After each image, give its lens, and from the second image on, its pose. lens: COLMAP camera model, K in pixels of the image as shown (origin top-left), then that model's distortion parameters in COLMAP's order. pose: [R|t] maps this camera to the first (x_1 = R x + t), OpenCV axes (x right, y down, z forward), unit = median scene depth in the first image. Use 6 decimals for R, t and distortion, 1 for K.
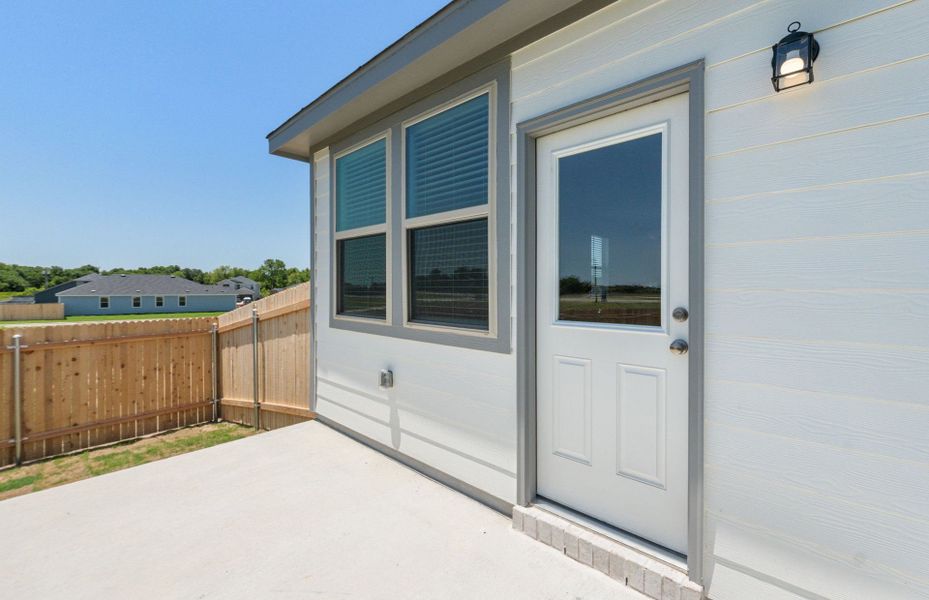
lens RADIAL K [[389.6, 0, 467.4], [0, 389.6, 294.6], [0, 0, 1]] dist [-0.000472, -0.000028]
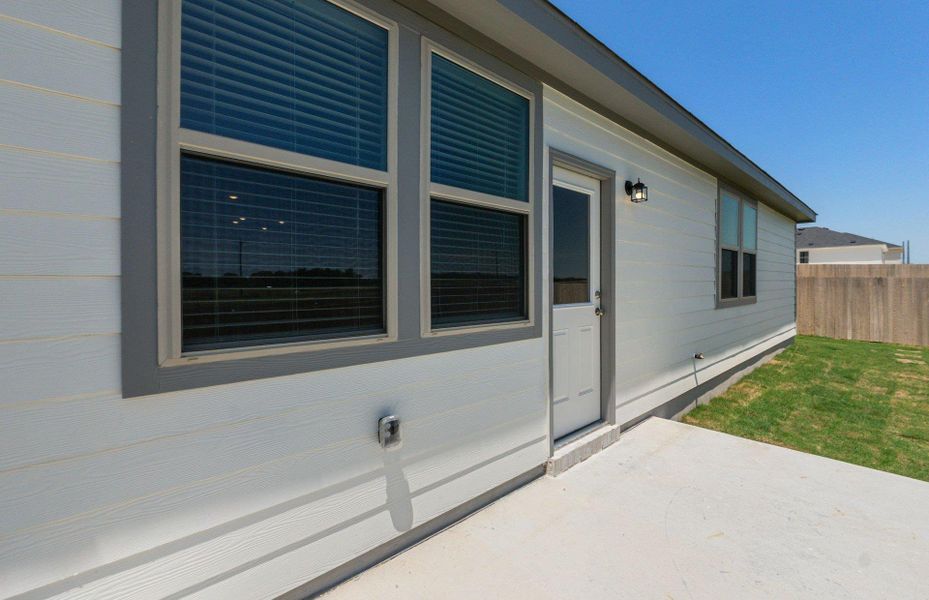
lens RADIAL K [[427.0, 0, 514.4], [0, 427.0, 281.3], [0, 0, 1]] dist [0.001899, 0.000070]
pose [[-0.012410, -0.005756, 0.999906, -0.942987], [0.009232, 0.999940, 0.005871, -0.018391], [-0.999880, 0.009304, -0.012356, 0.877594]]
